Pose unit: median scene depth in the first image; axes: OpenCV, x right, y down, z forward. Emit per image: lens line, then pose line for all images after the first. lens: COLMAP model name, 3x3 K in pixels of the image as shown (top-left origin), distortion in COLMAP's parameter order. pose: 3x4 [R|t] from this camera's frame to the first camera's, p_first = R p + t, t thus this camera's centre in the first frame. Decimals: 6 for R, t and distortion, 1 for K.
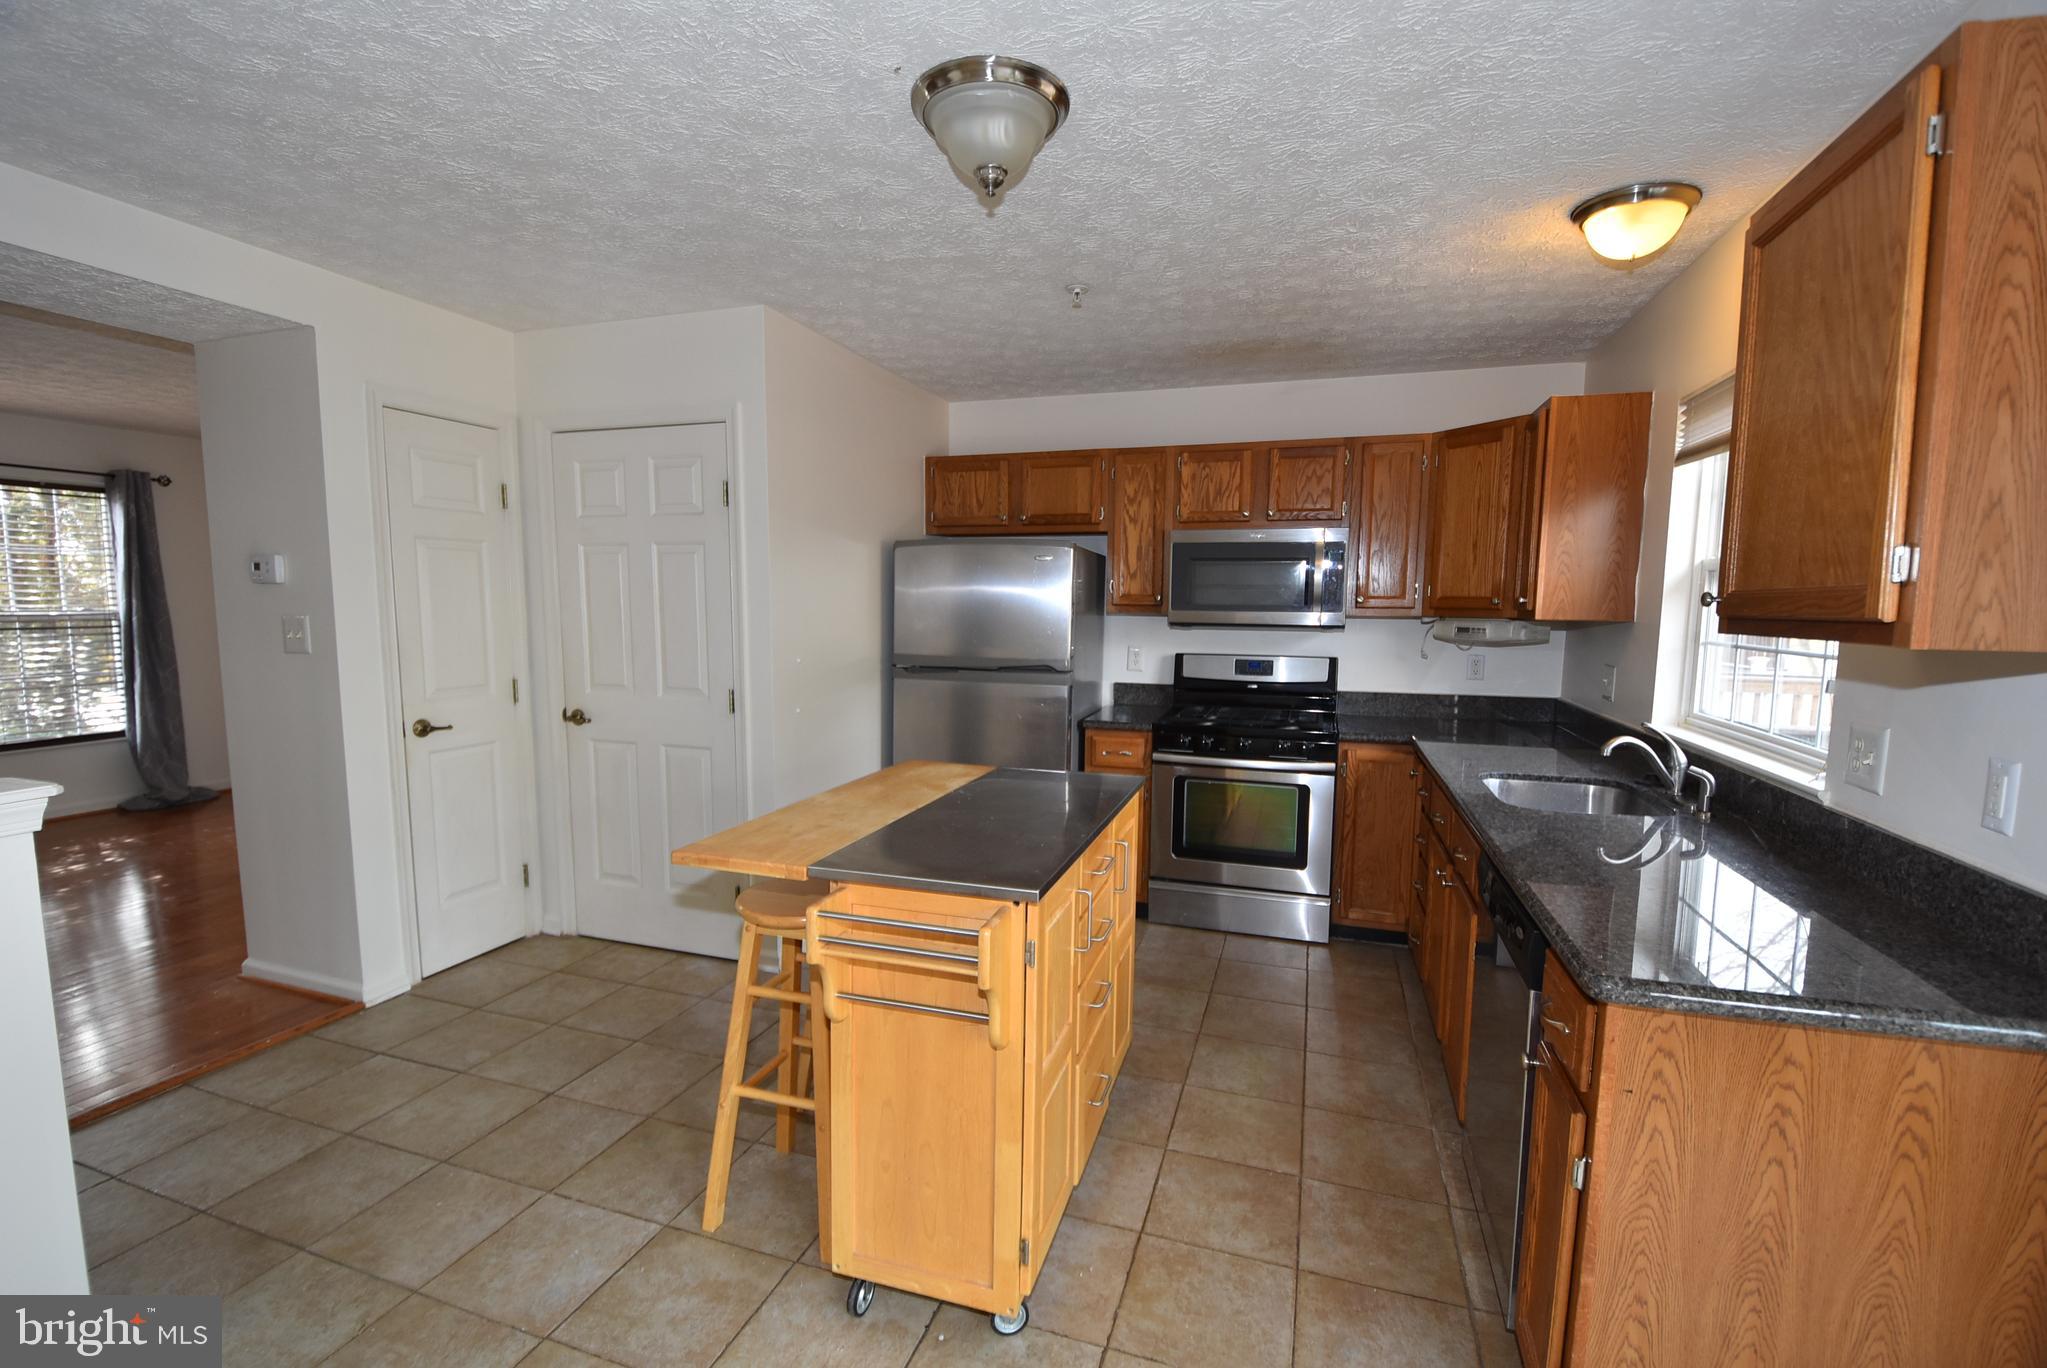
lens RADIAL K [[913.5, 0, 1016.4], [0, 913.5, 698.9], [0, 0, 1]] dist [0.011521, -0.011237]
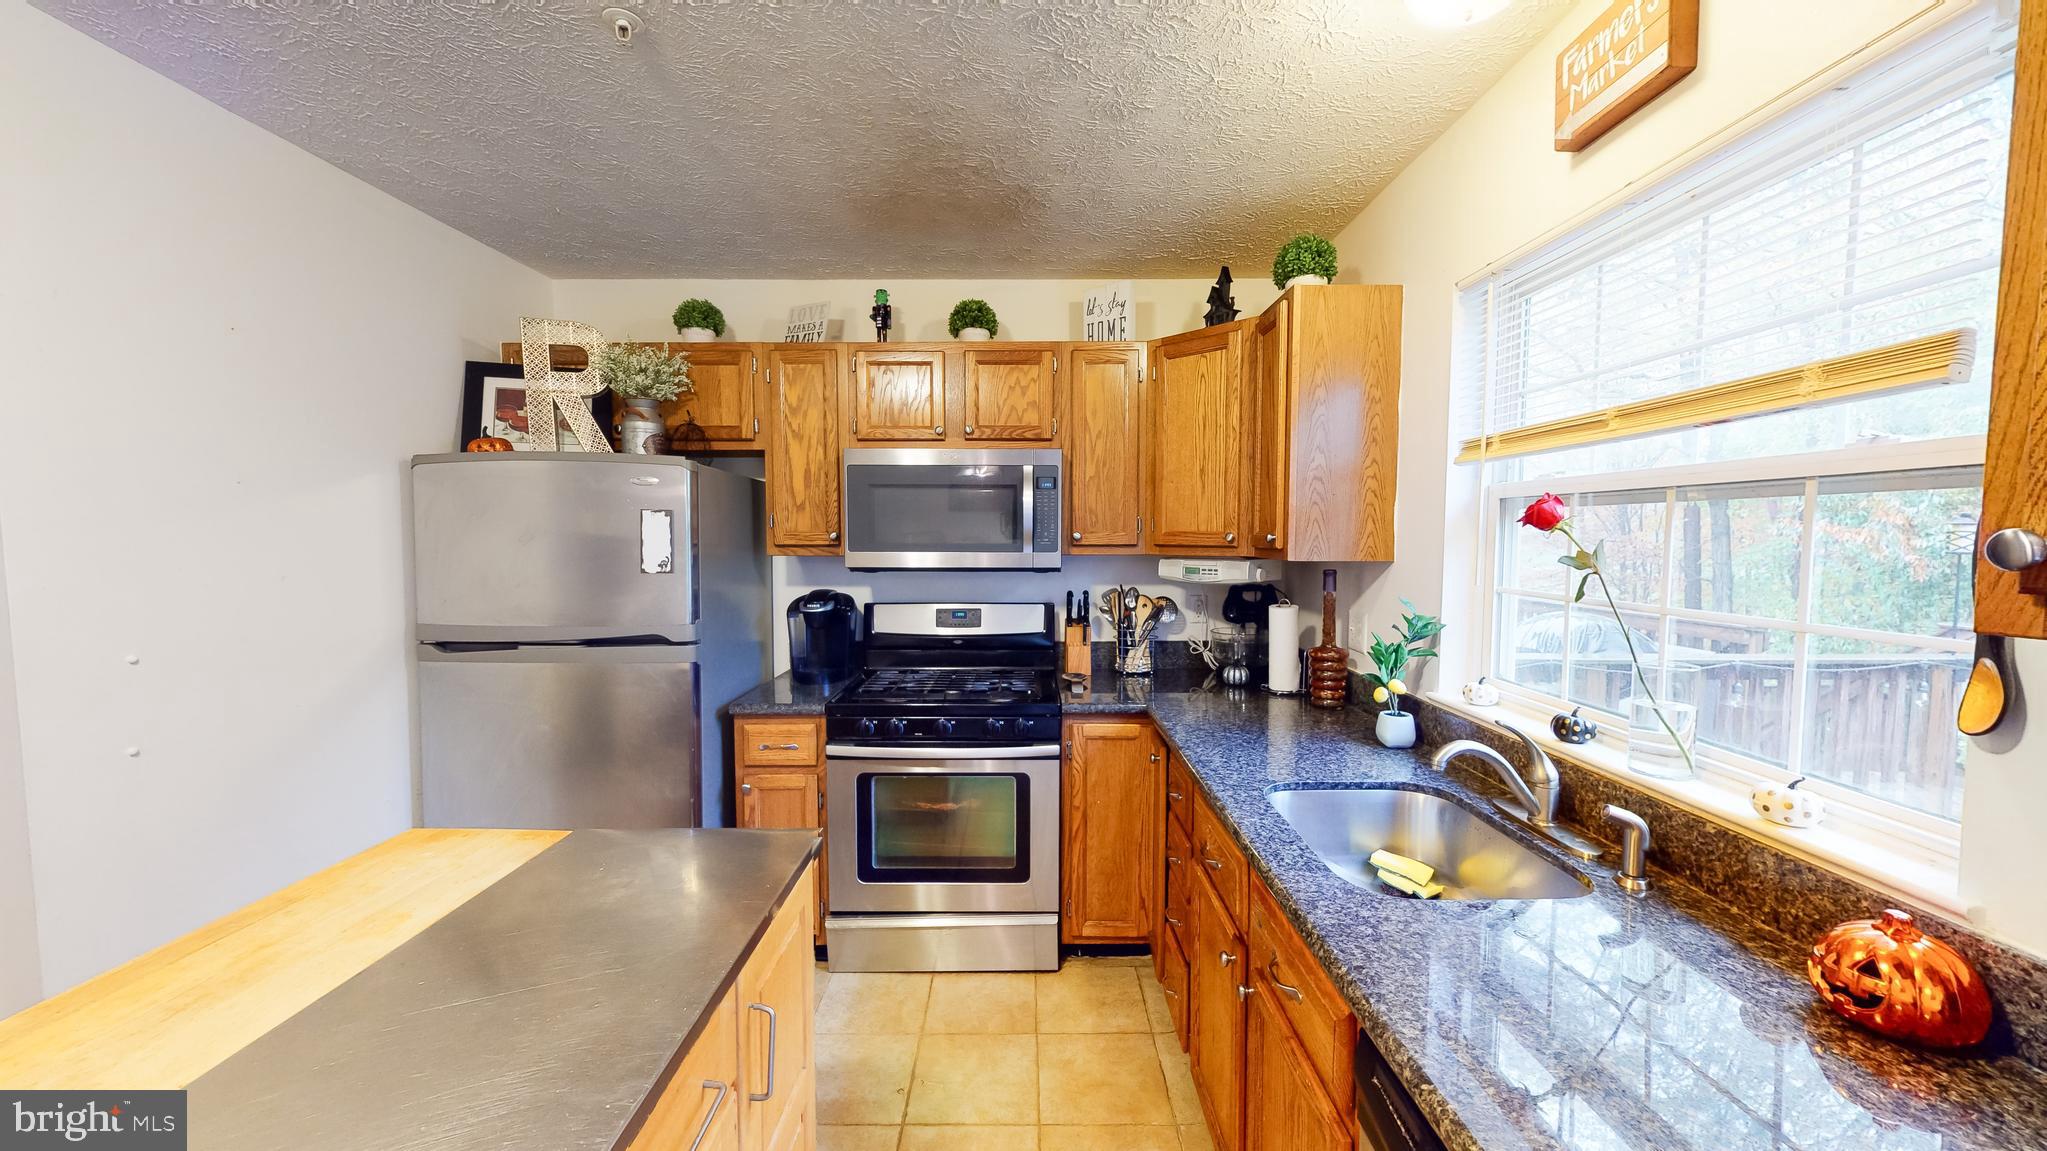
lens RADIAL K [[750.0, 0, 1025.8], [0, 750.0, 582.5], [0, 0, 1]] dist [0.000408, 0.000475]
pose [[0.949266, -0.030375, 0.313004, 0.125495], [0.042678, 0.998559, -0.032527, -0.049420], [-0.311565, 0.044235, 0.949195, 0.396246]]
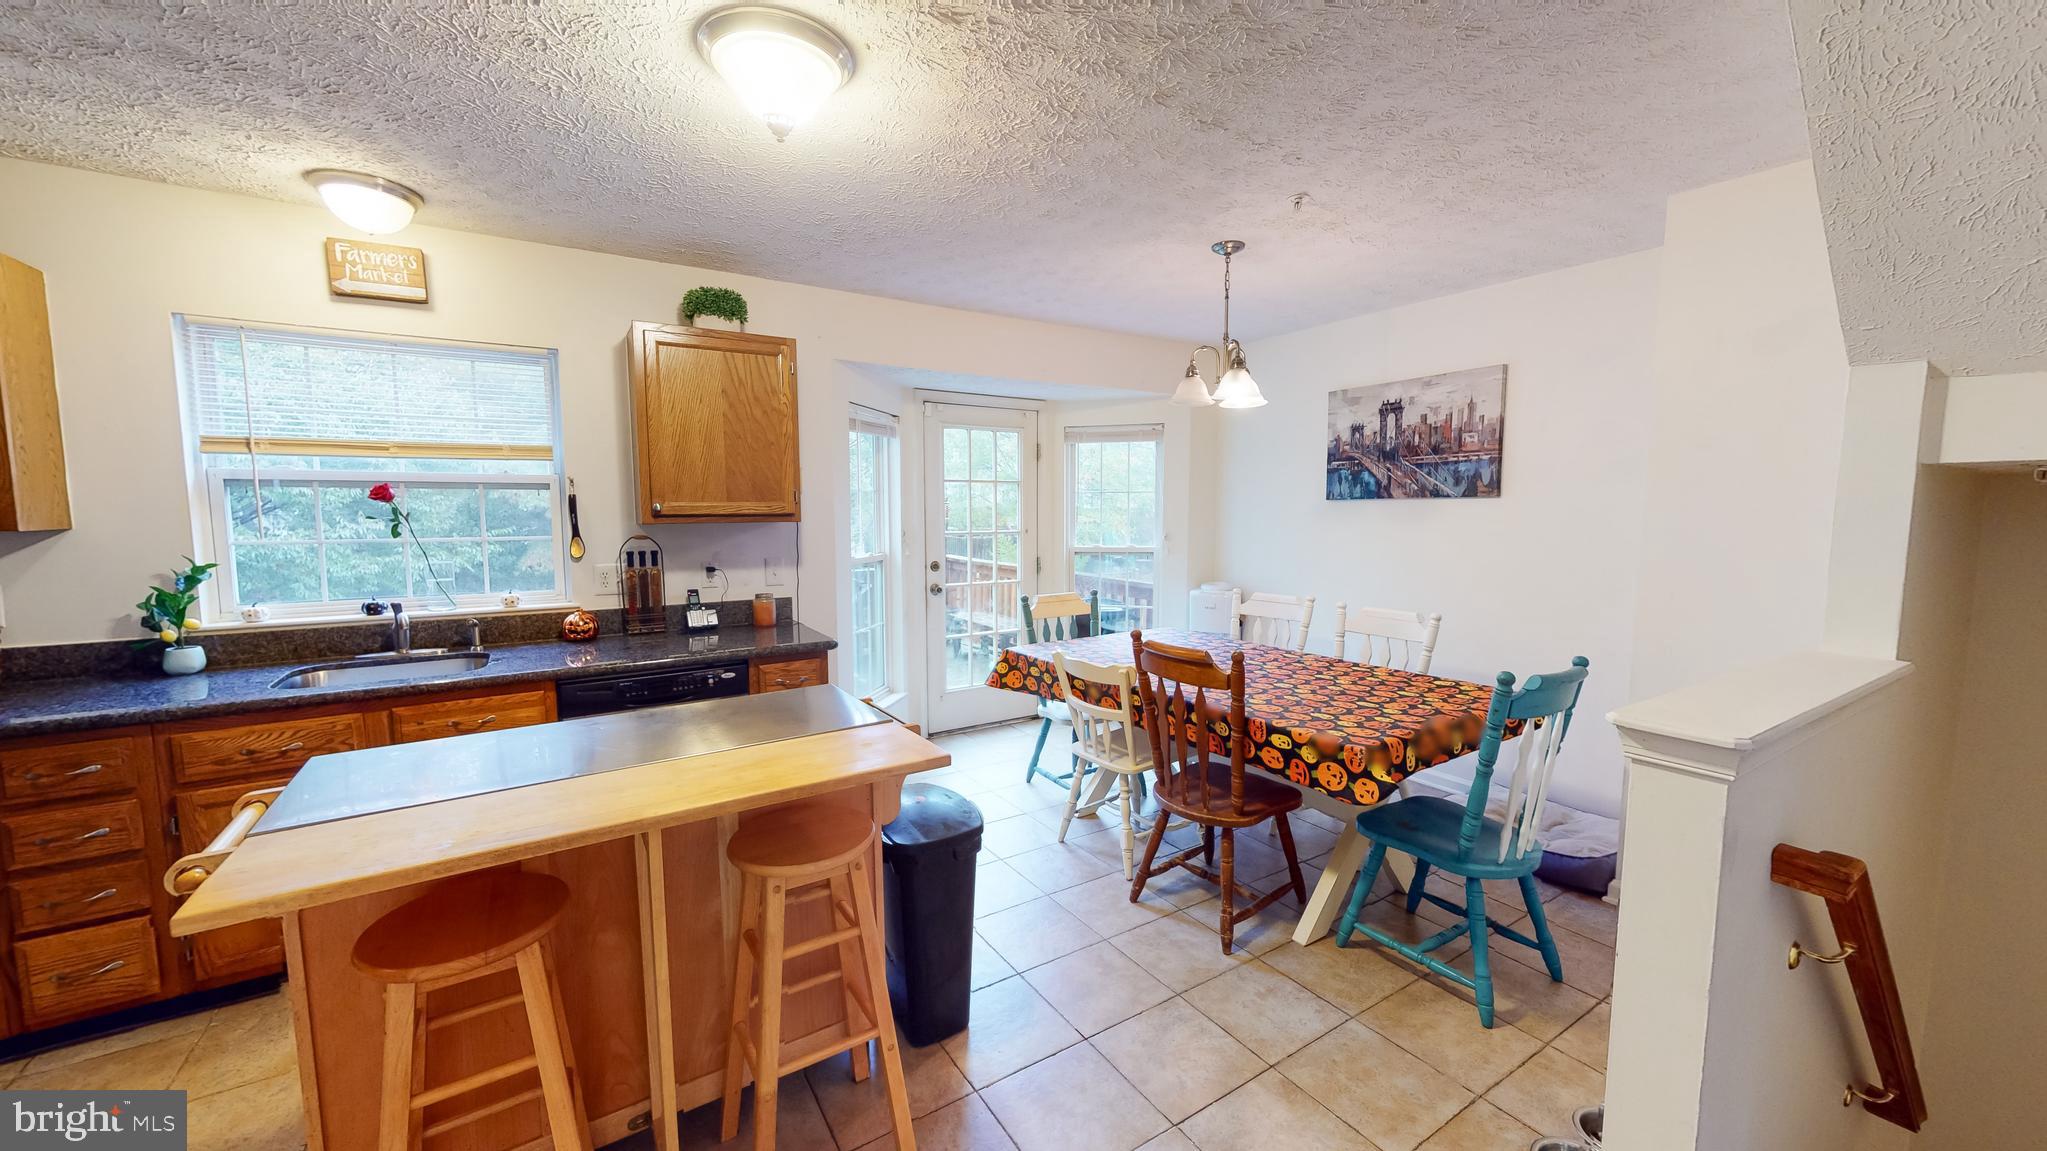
lens RADIAL K [[750.0, 0, 1020.1], [0, 750.0, 575.1], [0, 0, 1]] dist [0.000408, 0.000475]
pose [[-0.782281, -0.076406, 0.618223, -0.437466], [0.052207, 0.980916, 0.187293, -0.110171], [-0.620735, 0.178792, -0.763362, 0.851531]]
